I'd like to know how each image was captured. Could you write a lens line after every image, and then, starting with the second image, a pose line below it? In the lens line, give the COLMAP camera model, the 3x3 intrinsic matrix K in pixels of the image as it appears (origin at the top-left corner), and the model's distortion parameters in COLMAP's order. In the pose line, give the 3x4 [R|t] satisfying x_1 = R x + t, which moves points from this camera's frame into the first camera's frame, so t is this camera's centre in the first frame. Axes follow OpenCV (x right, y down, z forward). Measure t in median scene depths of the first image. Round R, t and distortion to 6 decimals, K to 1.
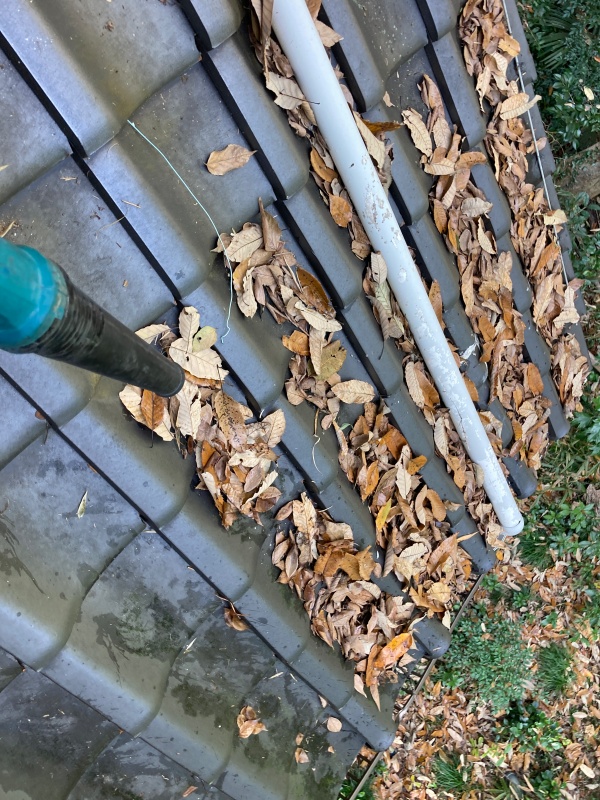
lens RADIAL K [[662.5, 0, 300.0], [0, 662.5, 400.0], [0, 0, 1]] dist [0.026336, -0.018796]
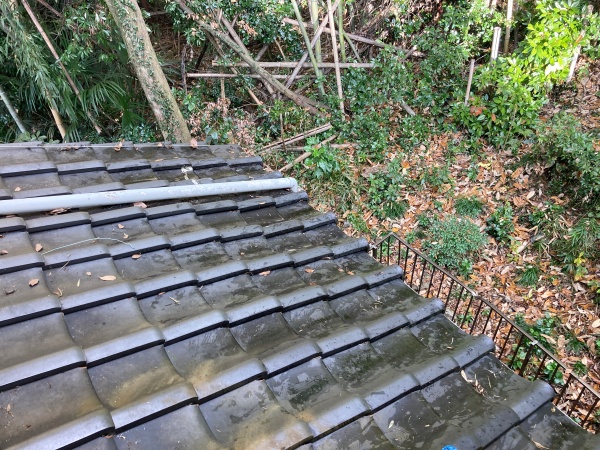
lens RADIAL K [[489.1, 0, 292.5], [0, 489.1, 225.8], [0, 0, 1]] dist [0.117597, -0.278267]
pose [[0.168137, -0.936379, 0.308097, -0.381443], [0.982483, 0.133702, -0.129814, 0.542204], [0.080361, 0.324526, 0.942457, -0.553769]]
